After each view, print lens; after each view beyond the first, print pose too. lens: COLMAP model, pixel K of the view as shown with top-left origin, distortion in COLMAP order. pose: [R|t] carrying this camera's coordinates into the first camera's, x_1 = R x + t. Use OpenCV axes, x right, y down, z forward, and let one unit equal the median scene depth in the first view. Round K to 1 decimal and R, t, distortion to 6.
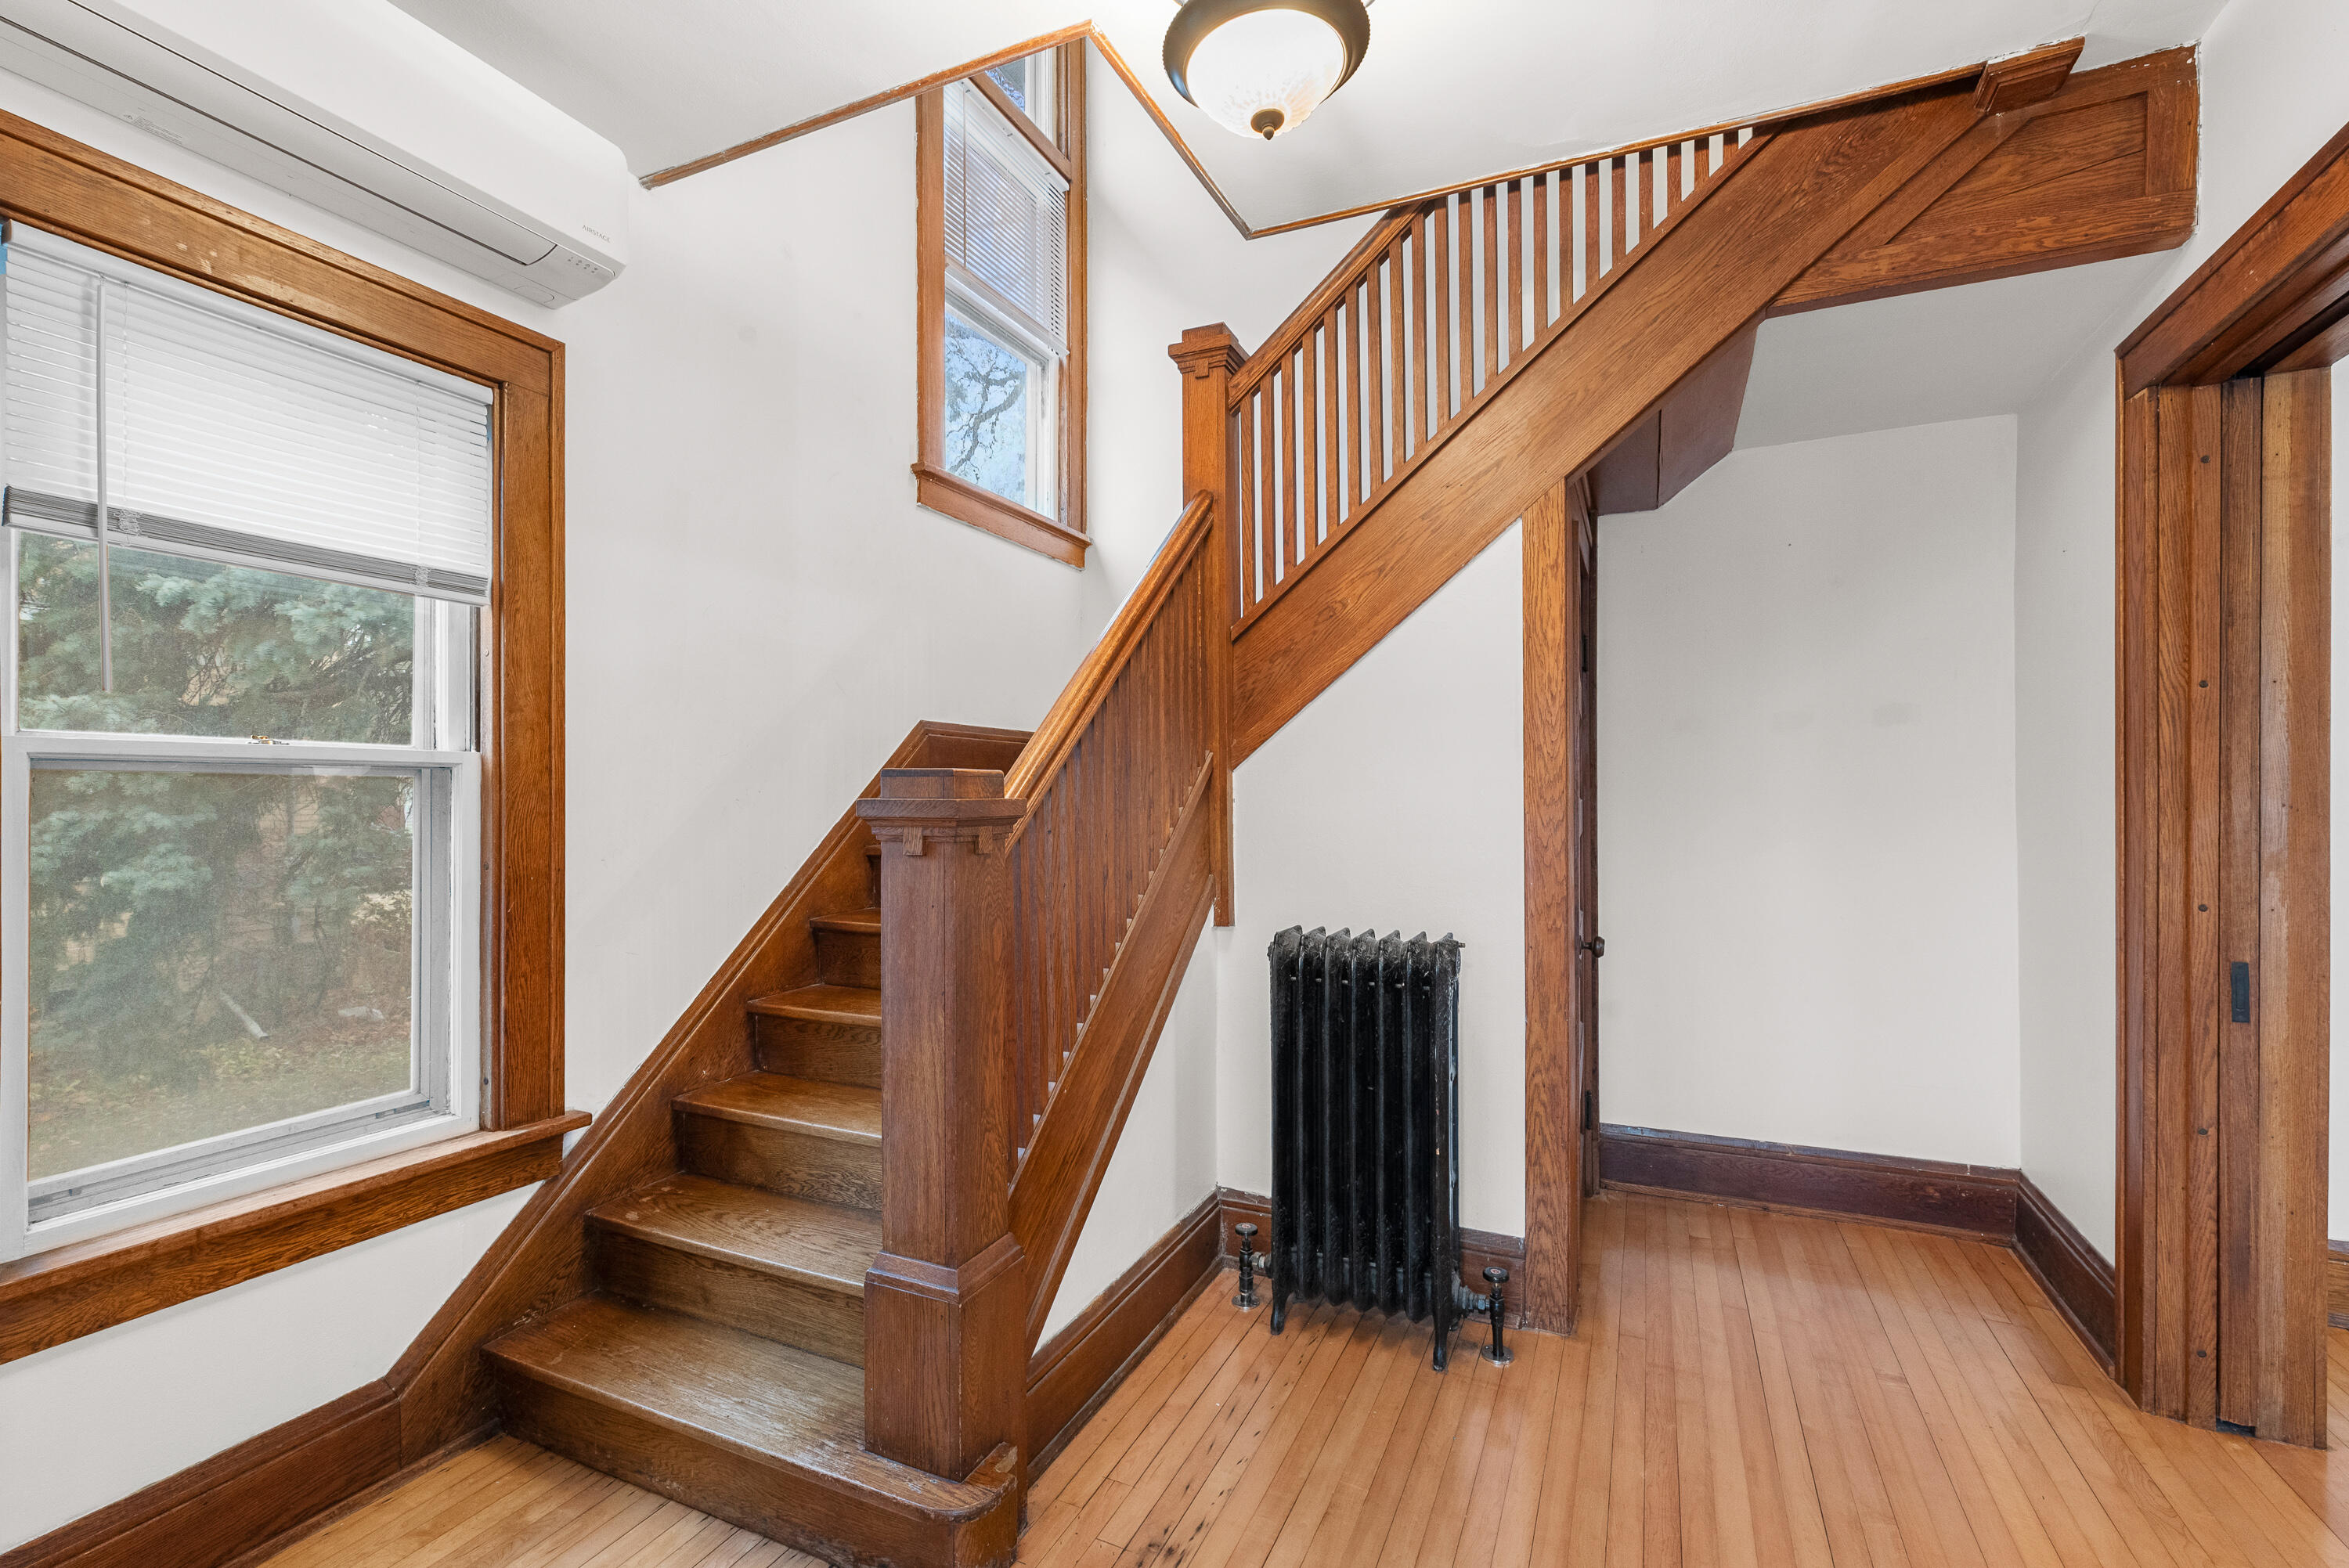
lens RADIAL K [[1010.0, 0, 1180.8], [0, 1010.0, 778.2], [0, 0, 1]] dist [0.001105, -0.000677]
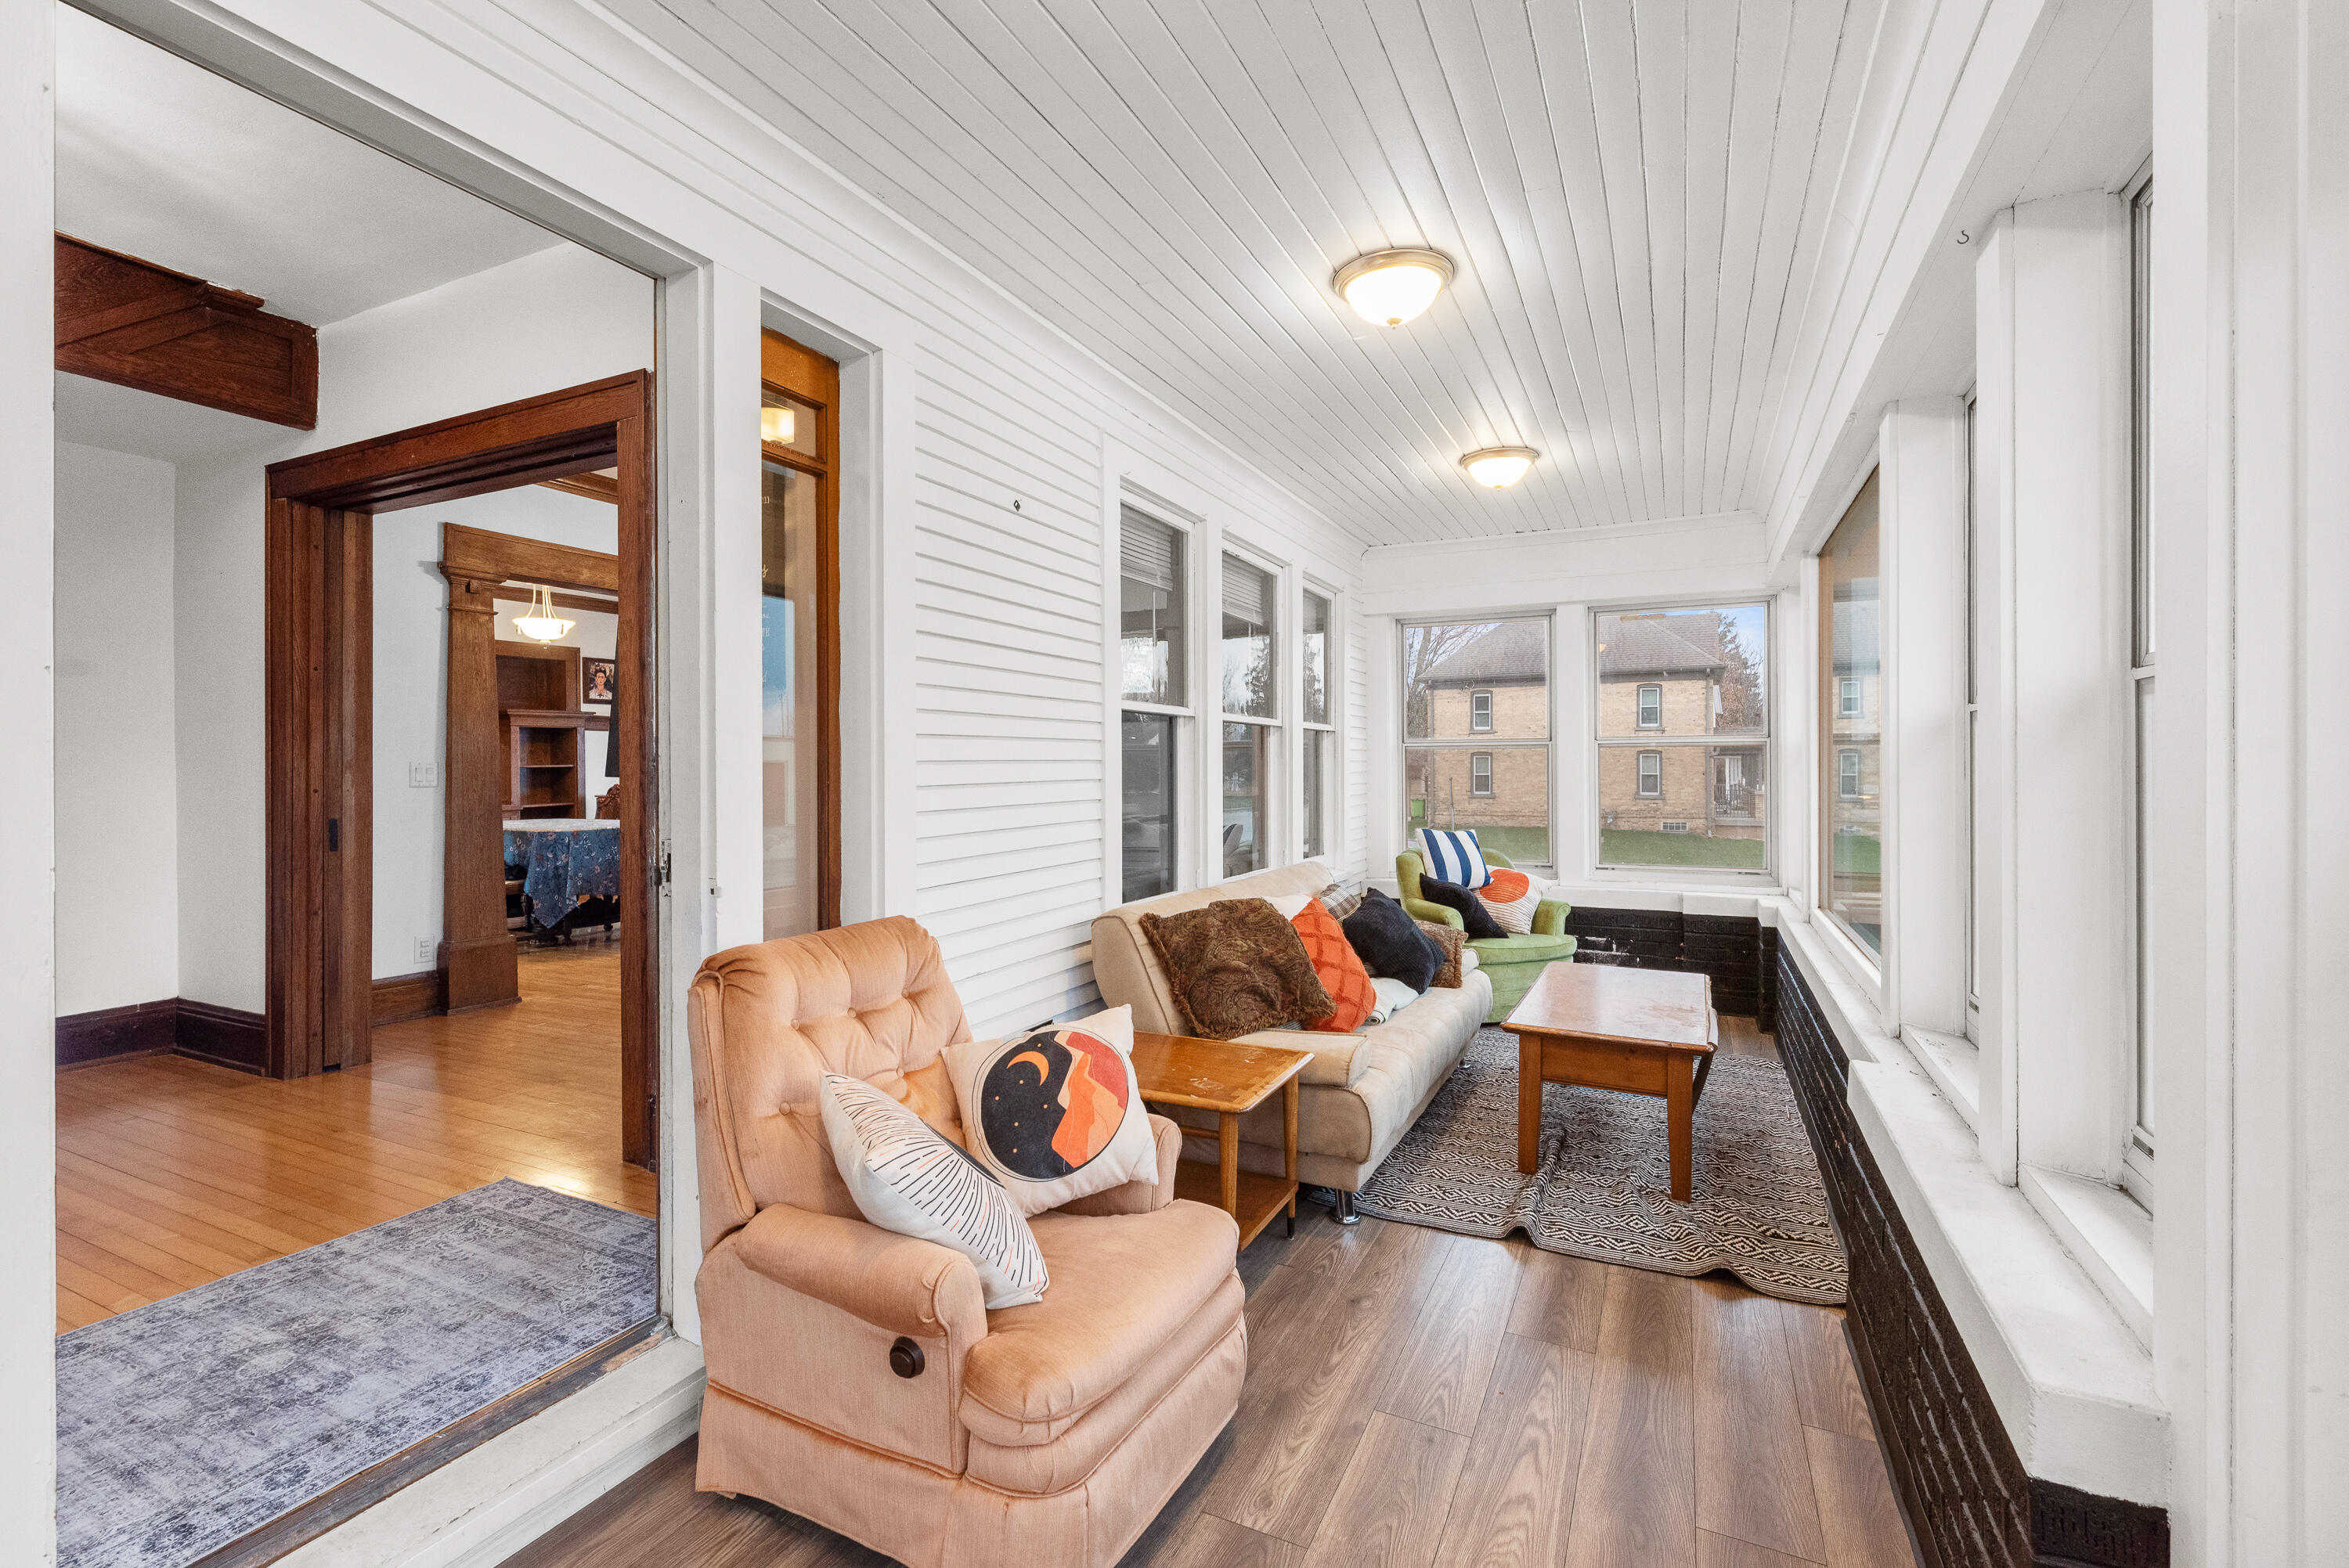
lens RADIAL K [[1010.0, 0, 1195.8], [0, 1010.0, 783.6], [0, 0, 1]] dist [0.001105, -0.000677]
pose [[-0.013399, -0.008938, 0.999870, -0.849171], [-0.005887, 0.999943, 0.008860, 0.089447], [-0.999893, -0.005767, -0.013451, -0.576699]]
